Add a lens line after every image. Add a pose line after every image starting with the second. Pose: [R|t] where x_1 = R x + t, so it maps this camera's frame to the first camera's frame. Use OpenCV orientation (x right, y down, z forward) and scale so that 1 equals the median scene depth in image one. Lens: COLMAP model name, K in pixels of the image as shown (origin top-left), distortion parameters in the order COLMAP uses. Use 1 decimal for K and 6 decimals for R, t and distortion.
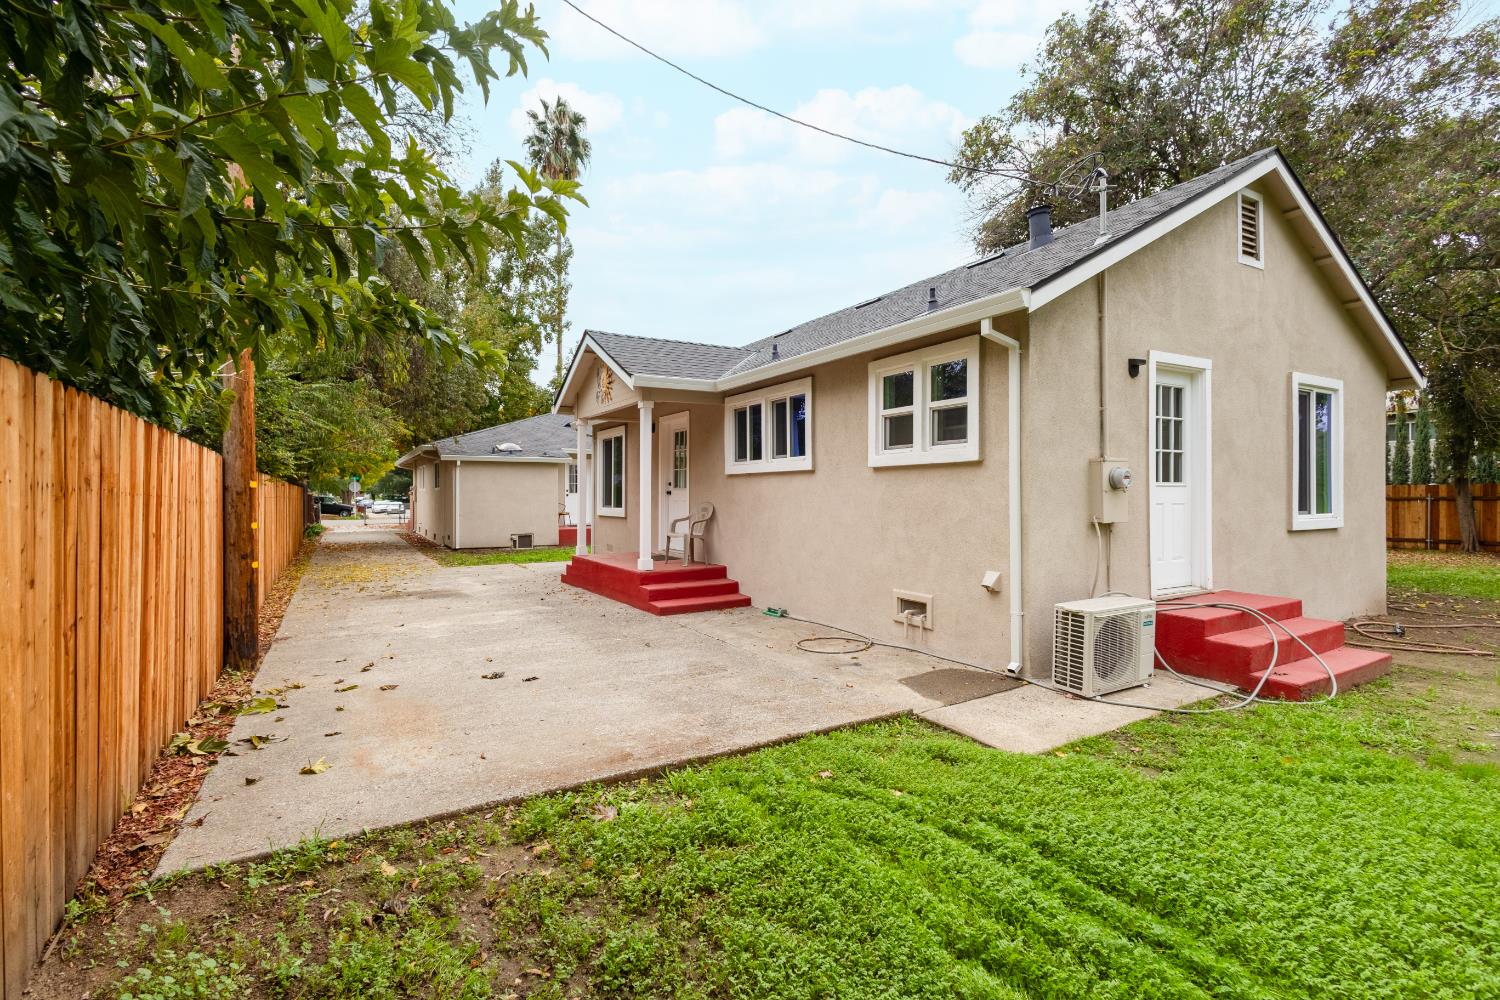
lens RADIAL K [[685.9, 0, 750.0], [0, 685.9, 500.0], [0, 0, 1]] dist [0.010372, -0.000137]
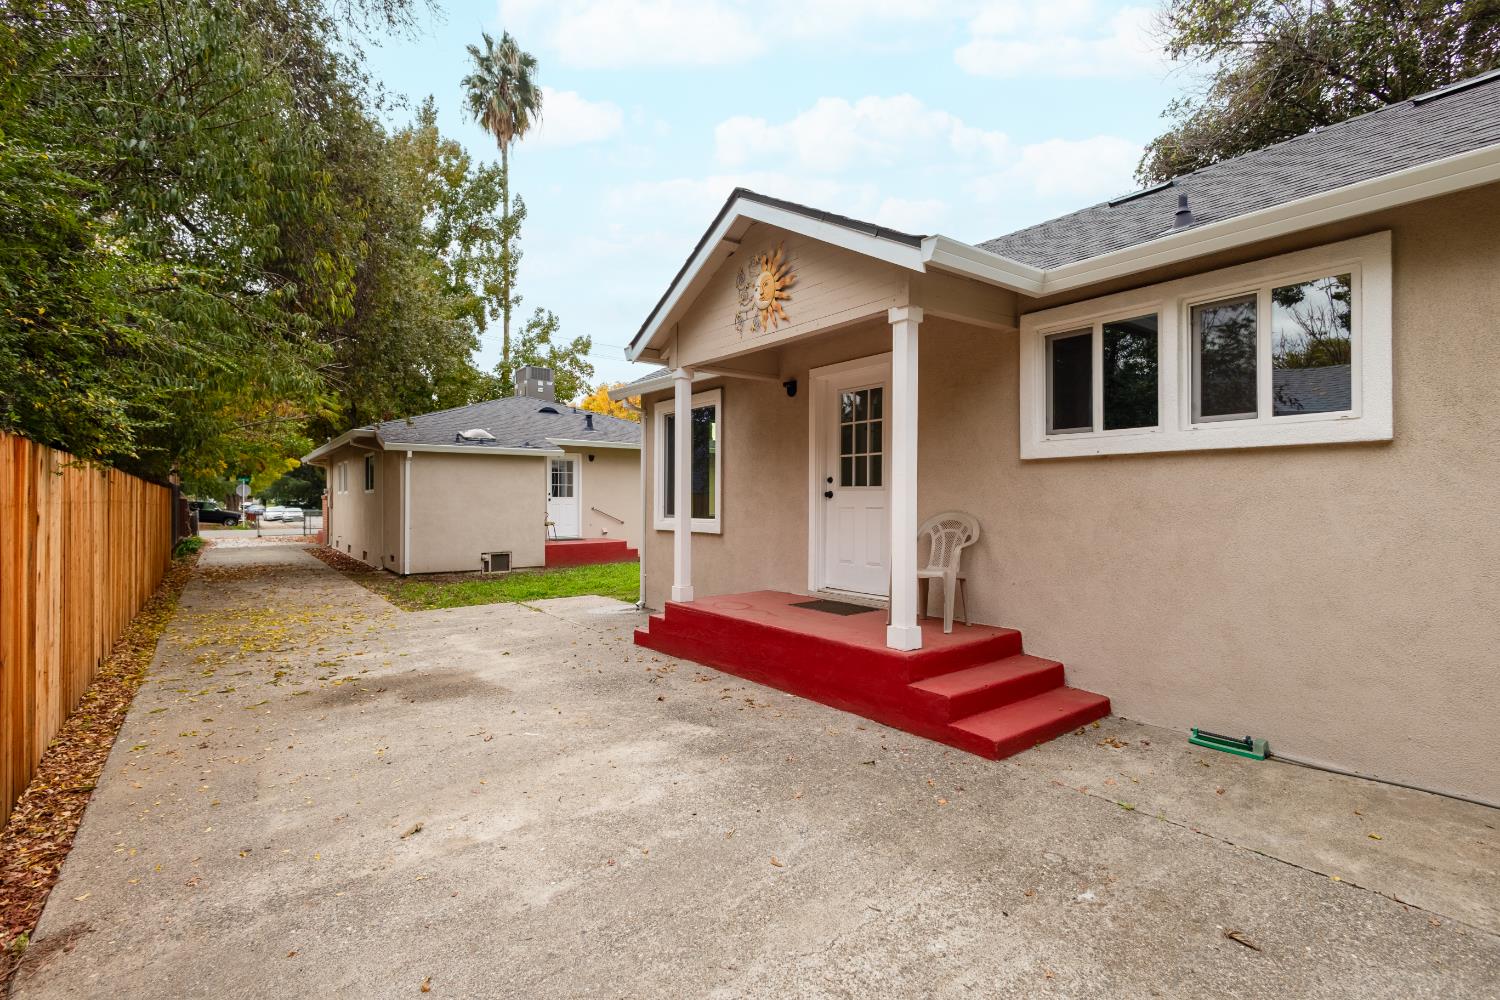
lens RADIAL K [[709.0, 0, 770.5], [0, 709.0, 501.6], [0, 0, 1]] dist [0.012691, 0.000003]
pose [[0.993177, 0.000127, 0.116613, -0.085982], [0.000529, 0.999984, -0.005591, -0.000345], [-0.116612, 0.005615, 0.993162, 0.138965]]
